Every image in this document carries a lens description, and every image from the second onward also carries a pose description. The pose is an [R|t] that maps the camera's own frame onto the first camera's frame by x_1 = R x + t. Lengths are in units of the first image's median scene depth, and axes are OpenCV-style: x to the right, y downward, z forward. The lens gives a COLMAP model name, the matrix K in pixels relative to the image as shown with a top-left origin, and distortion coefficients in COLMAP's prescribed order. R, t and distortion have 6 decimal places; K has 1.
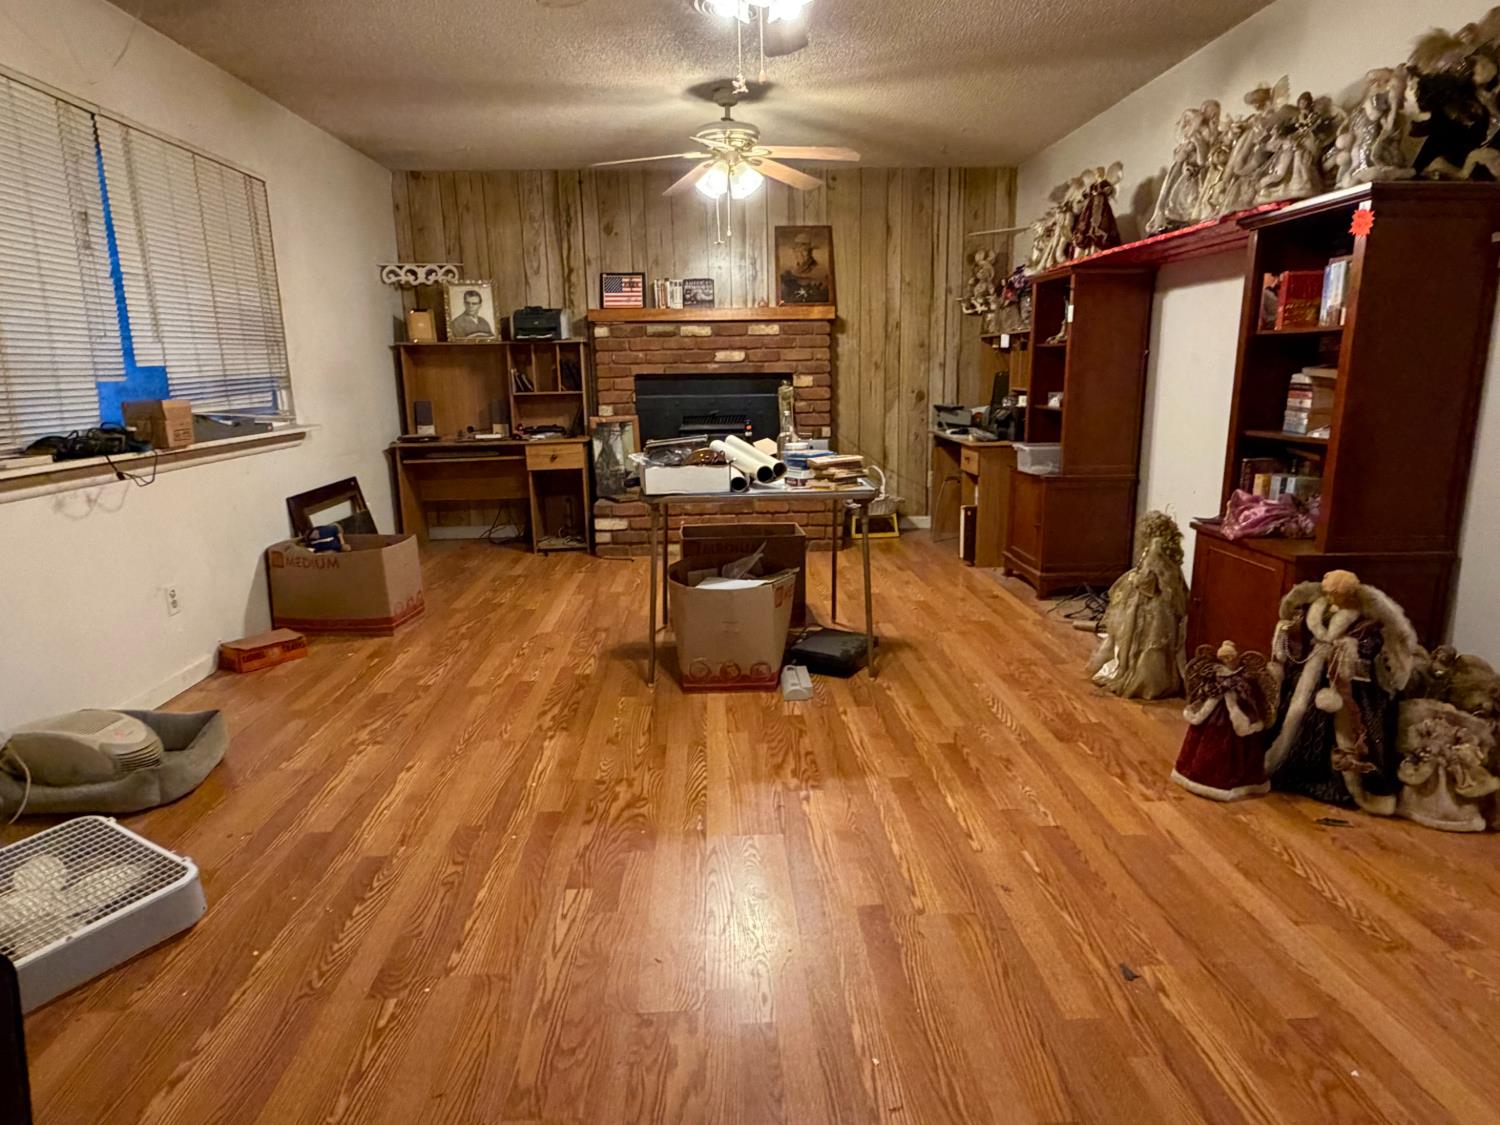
lens RADIAL K [[906.2, 0, 744.9], [0, 906.2, 564.6], [0, 0, 1]] dist [0.003648, 0.000881]
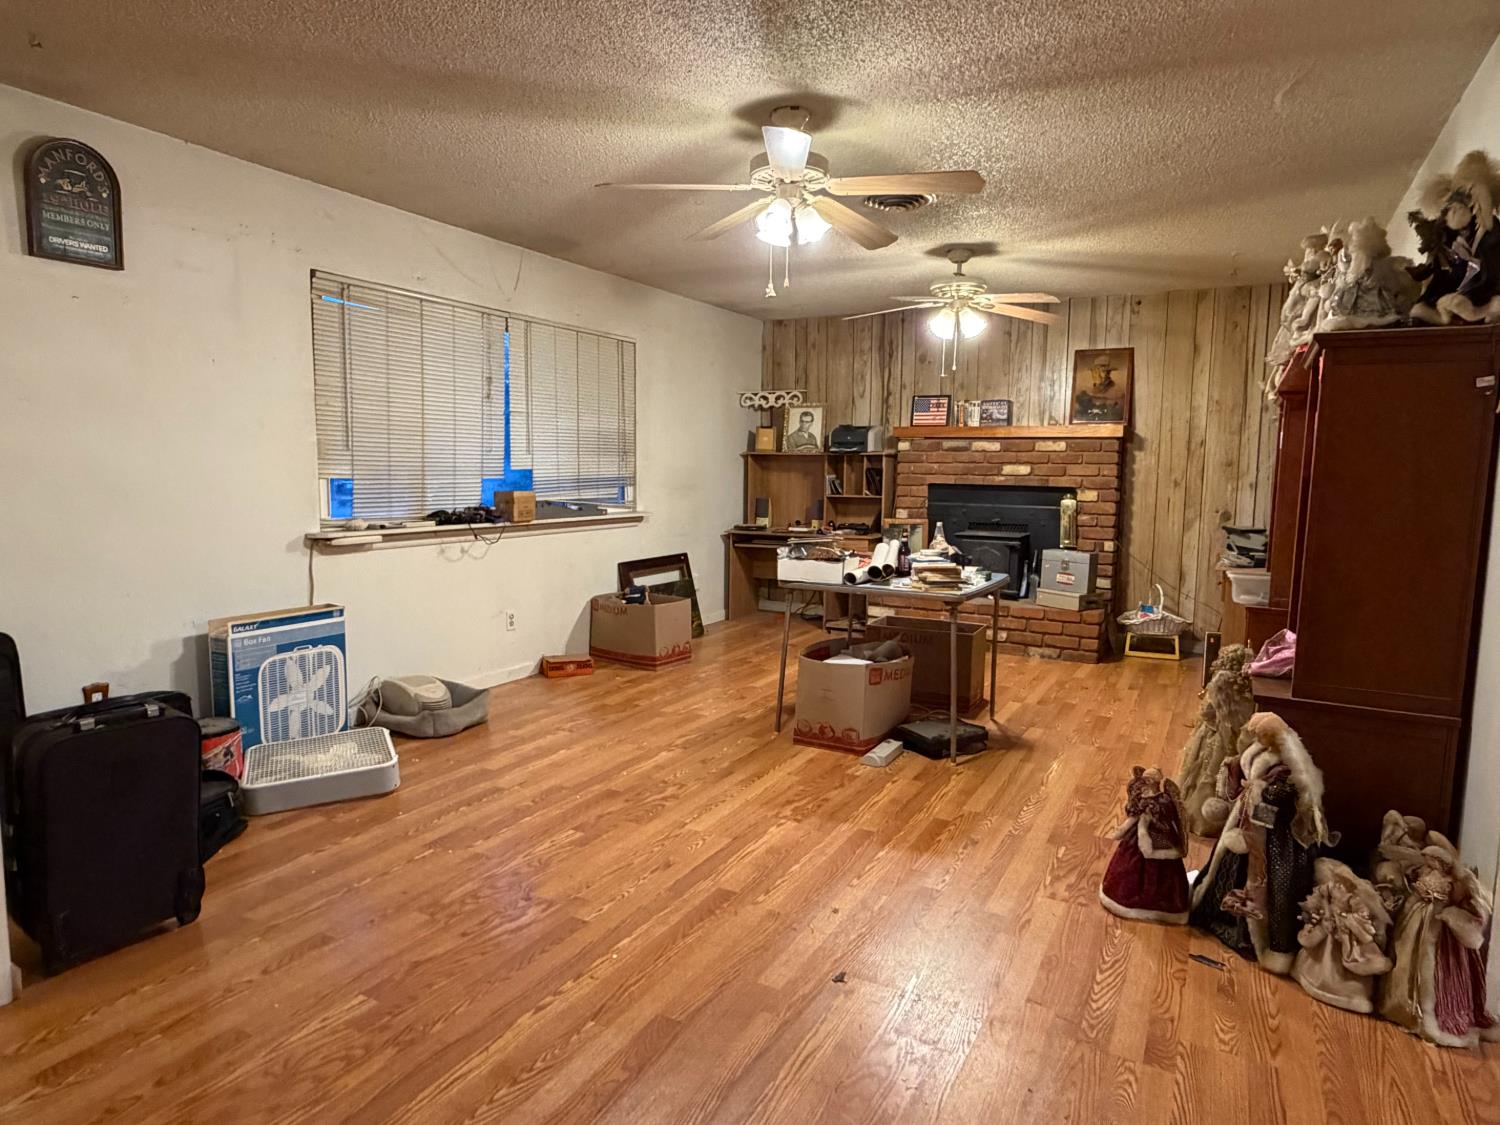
lens RADIAL K [[906.2, 0, 744.9], [0, 906.2, 564.6], [0, 0, 1]] dist [0.003648, 0.000881]
pose [[0.852449, 0.083745, -0.516060, 0.395872], [-0.137768, 0.988182, -0.067210, -0.004629], [0.504332, 0.128389, 0.853912, -0.090689]]
